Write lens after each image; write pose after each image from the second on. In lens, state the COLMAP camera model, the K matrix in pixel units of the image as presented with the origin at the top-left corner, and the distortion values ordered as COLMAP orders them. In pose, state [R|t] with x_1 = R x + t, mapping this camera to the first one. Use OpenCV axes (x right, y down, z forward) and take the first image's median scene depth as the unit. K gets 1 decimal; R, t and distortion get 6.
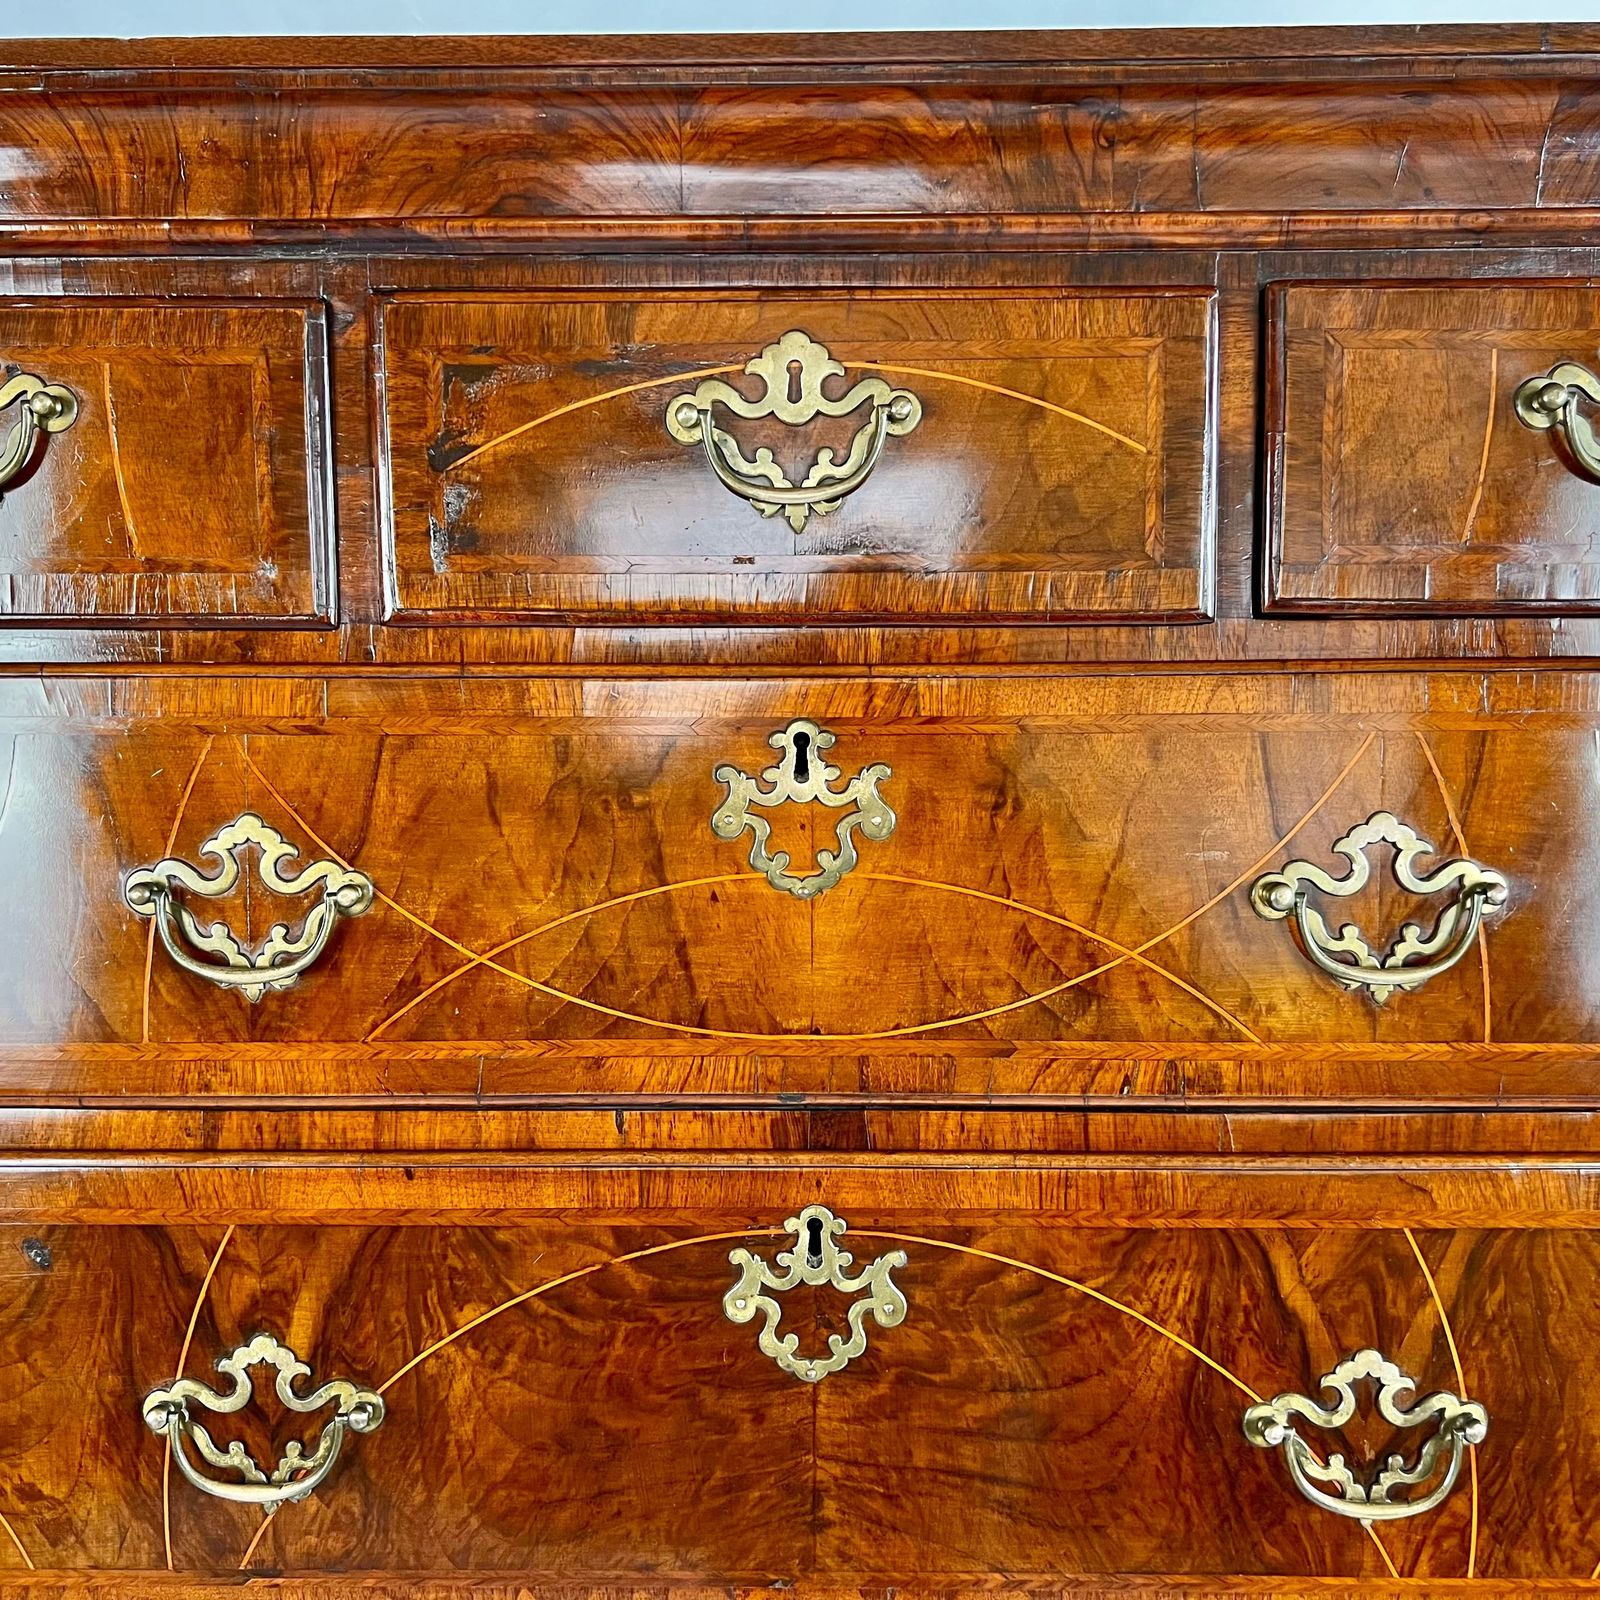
lens RADIAL K [[1665.2, 0, 806.2], [0, 1665.2, 794.4], [0, 0, 1]] dist [0.048844, -0.069262]
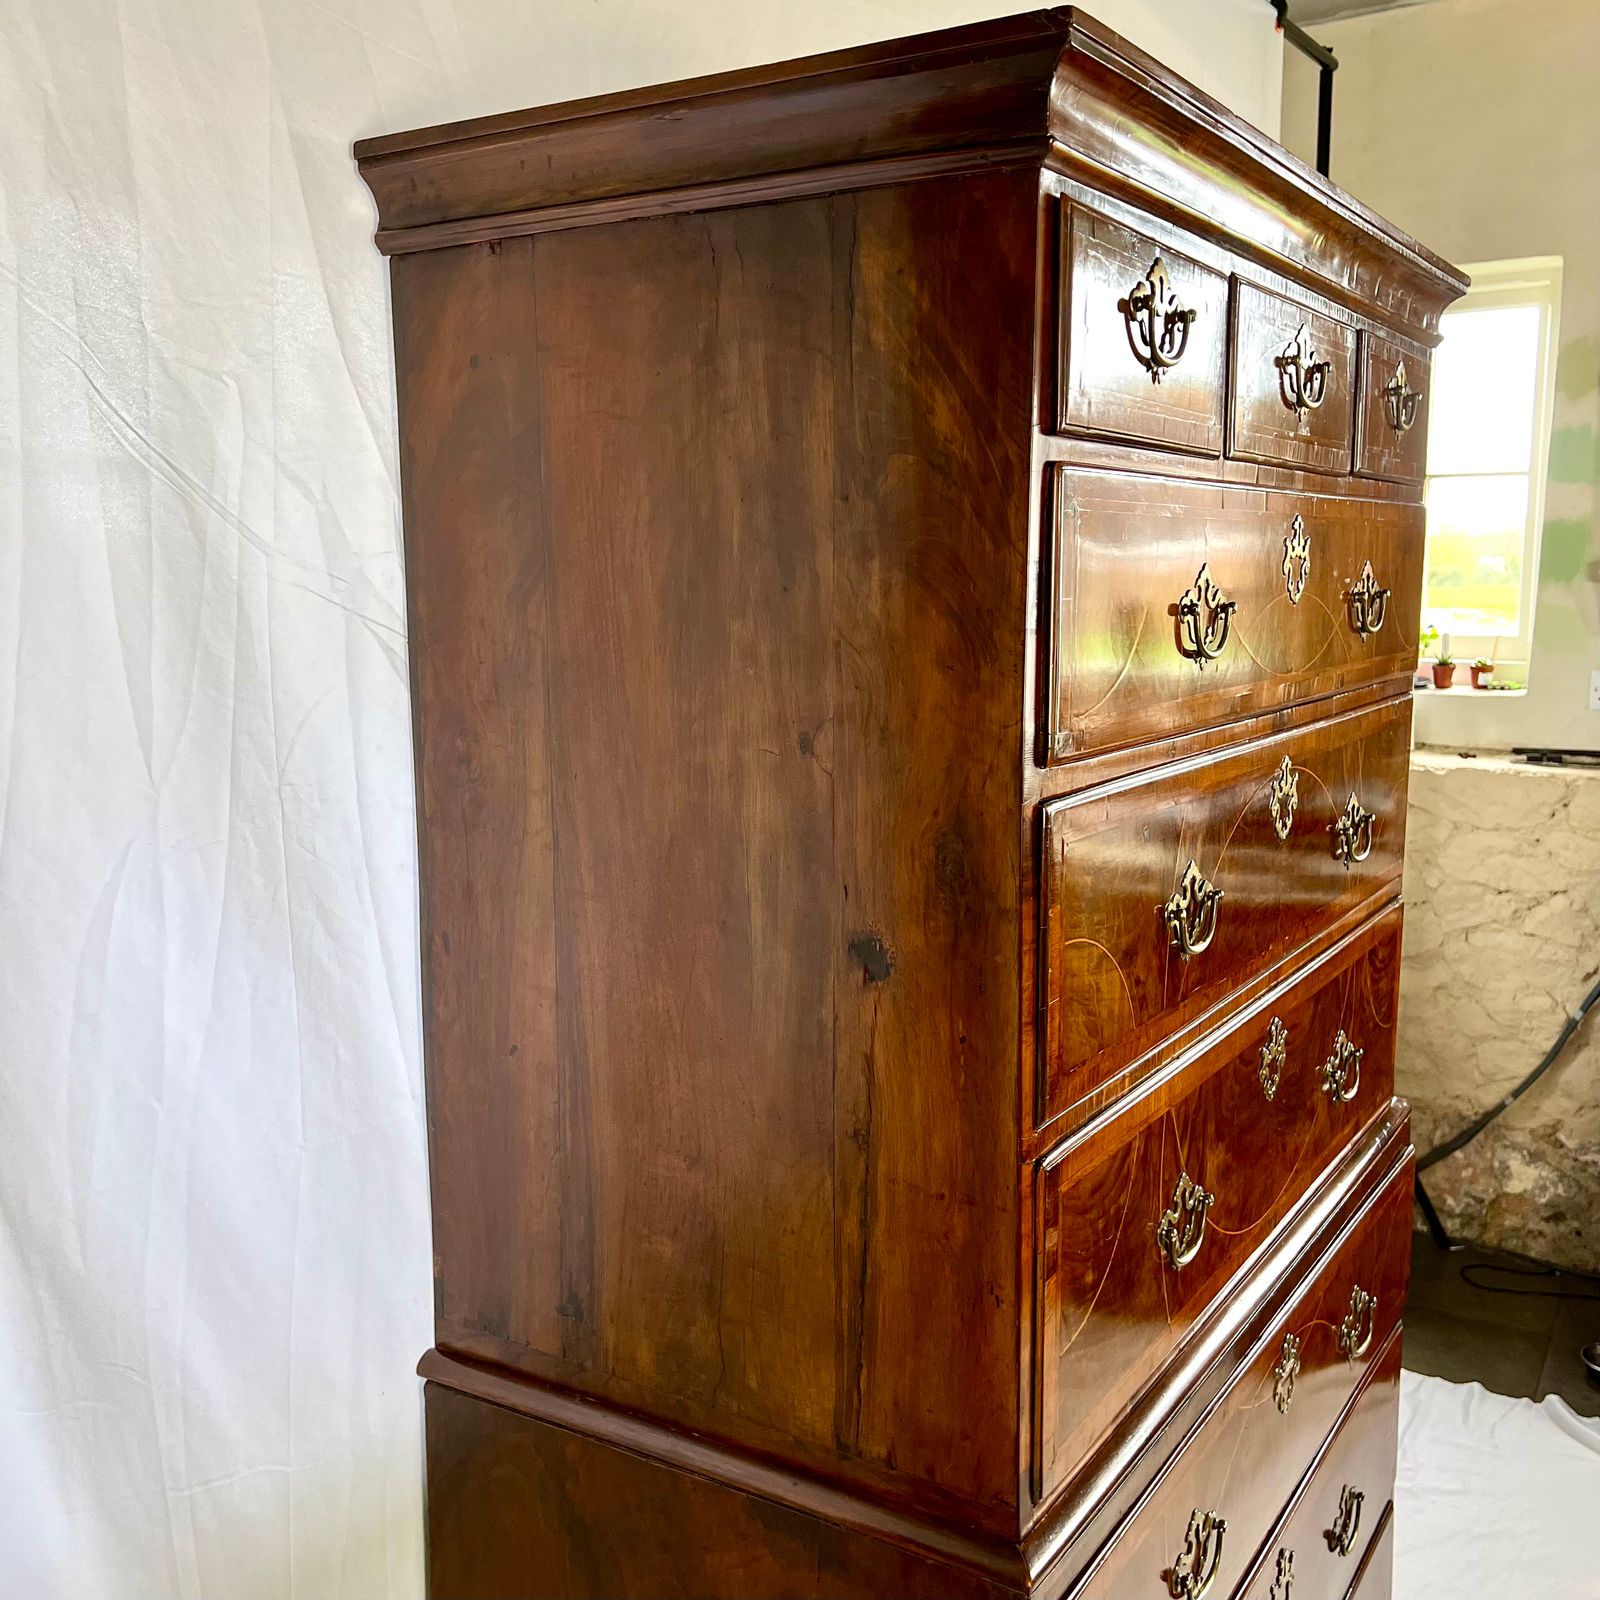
lens RADIAL K [[1595.8, 0, 804.1], [0, 1595.8, 793.7], [0, 0, 1]] dist [0.138496, -0.337937]
pose [[0.526122, -0.119654, 0.841949, -2.019267], [0.069514, 0.992790, 0.097653, 0.057755], [-0.847563, 0.007150, 0.530647, 0.449851]]
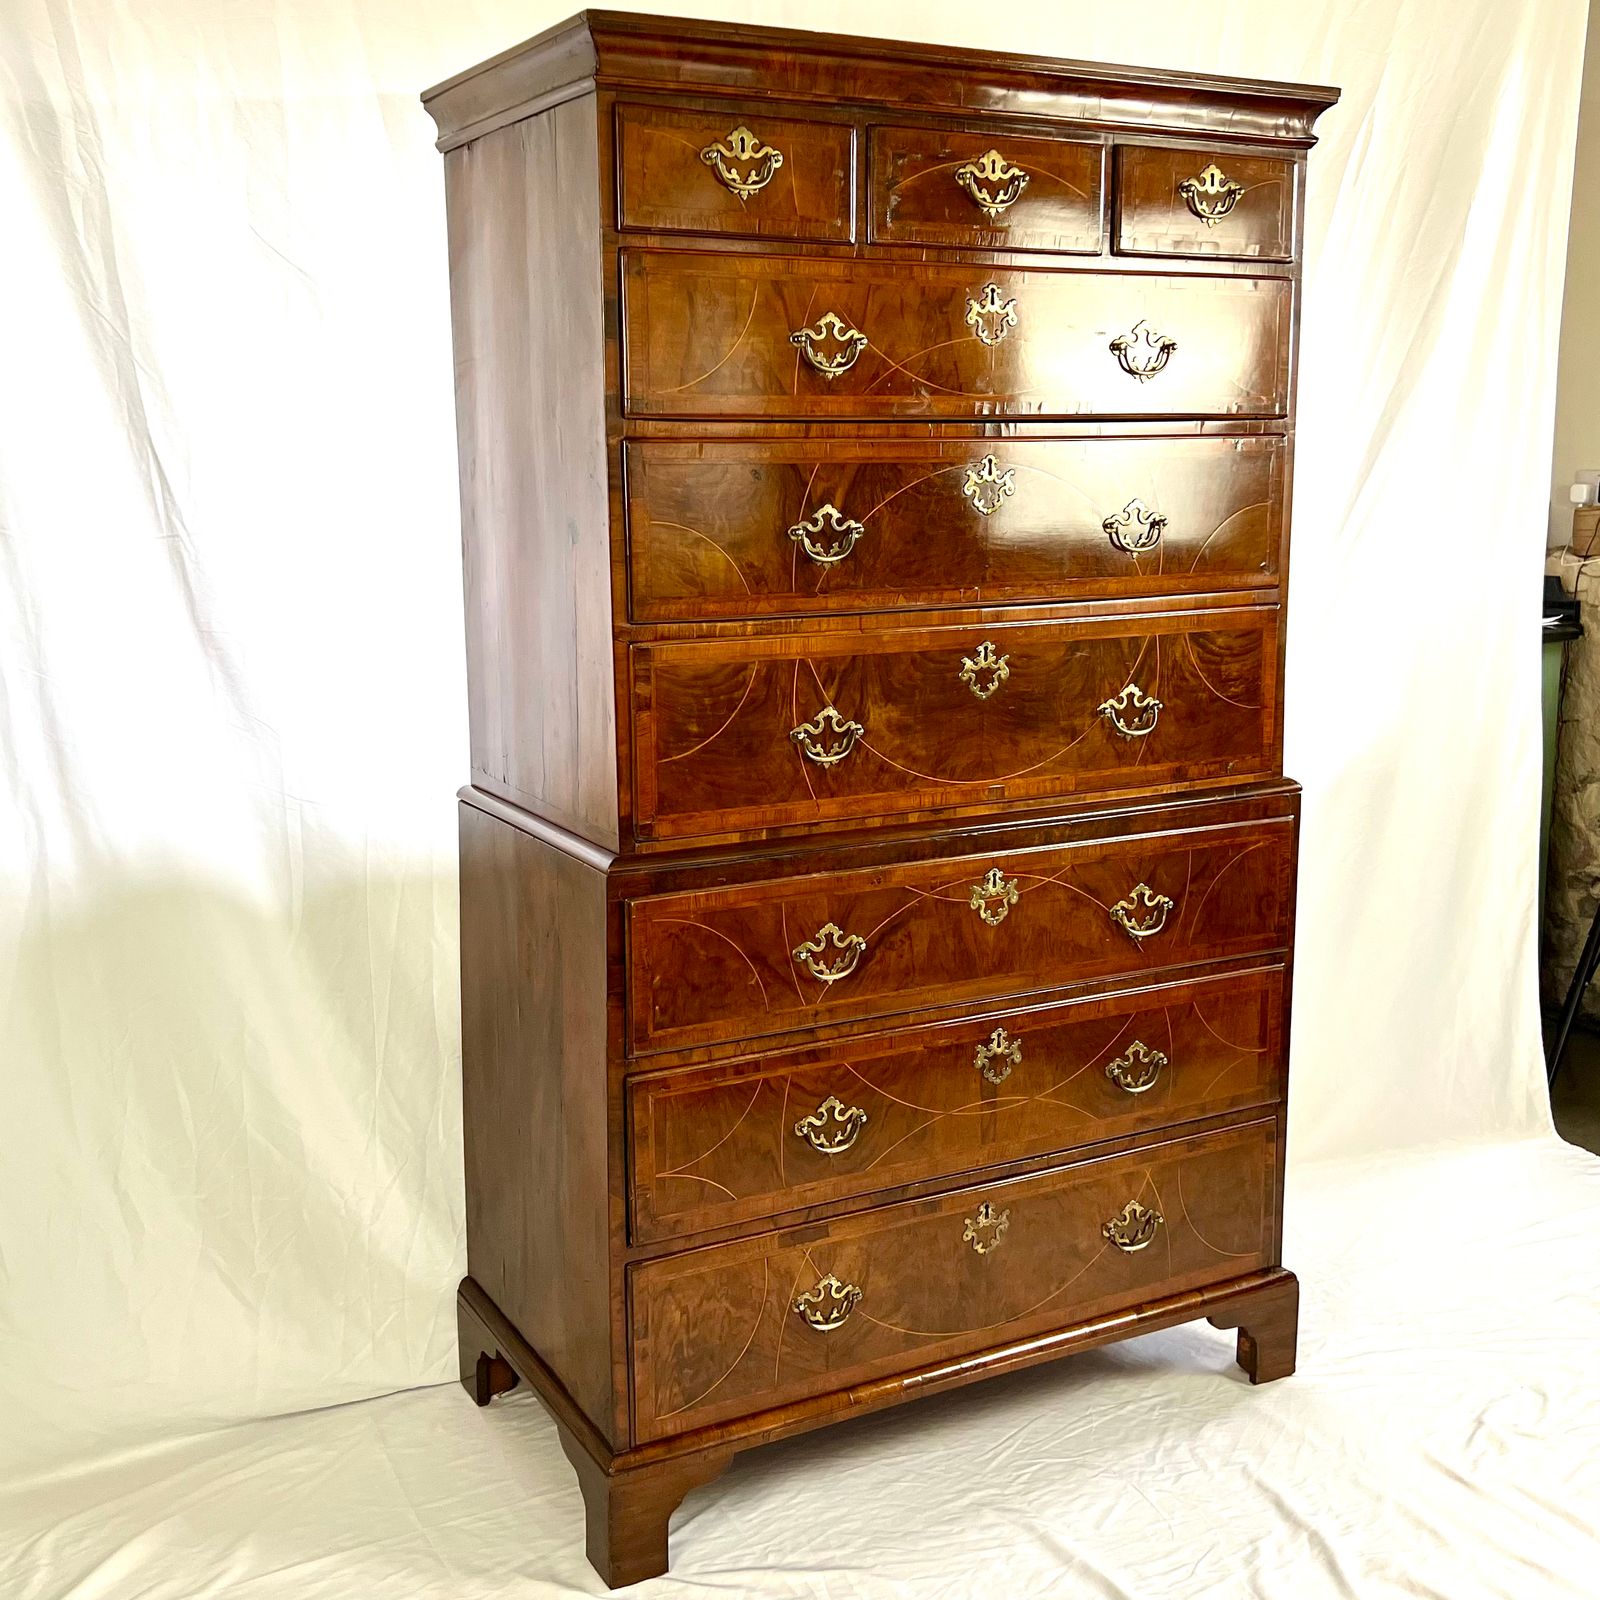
lens RADIAL K [[1794.8, 0, 740.6], [0, 1794.8, 730.2], [0, 0, 1]] dist [0.213824, -0.710165]
pose [[0.881341, -0.075016, 0.466487, -1.942347], [0.038131, 0.995388, 0.088026, 0.439496], [-0.470939, -0.059793, 0.880137, -1.667217]]
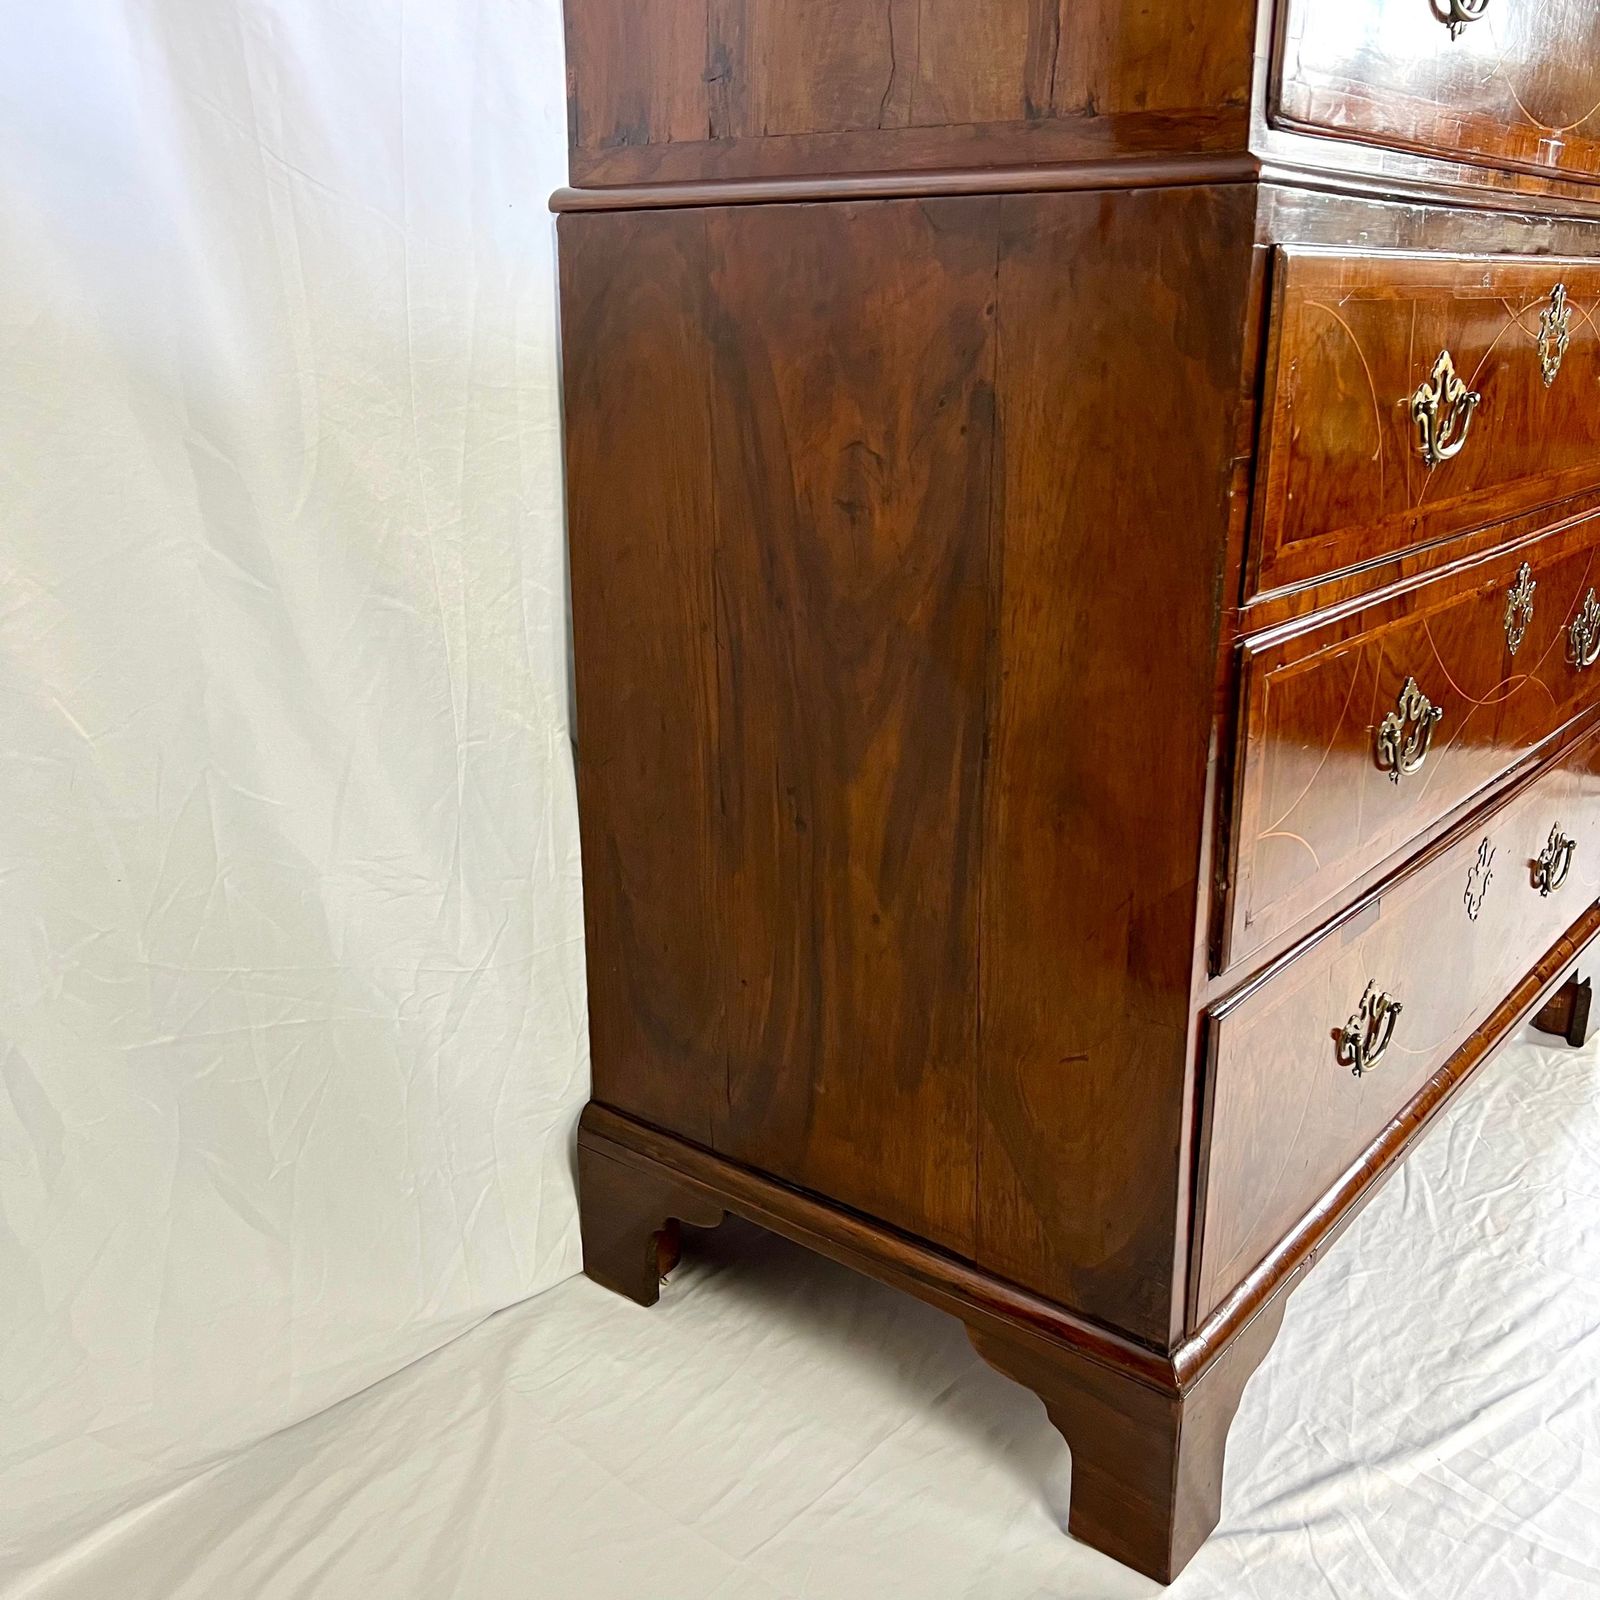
lens RADIAL K [[1595.8, 0, 804.1], [0, 1595.8, 793.7], [0, 0, 1]] dist [0.138496, -0.337937]
pose [[0.631289, -0.236210, 0.738701, -1.956979], [0.059796, 0.964479, 0.257304, 1.044388], [-0.773239, -0.118262, 0.622989, 0.525818]]
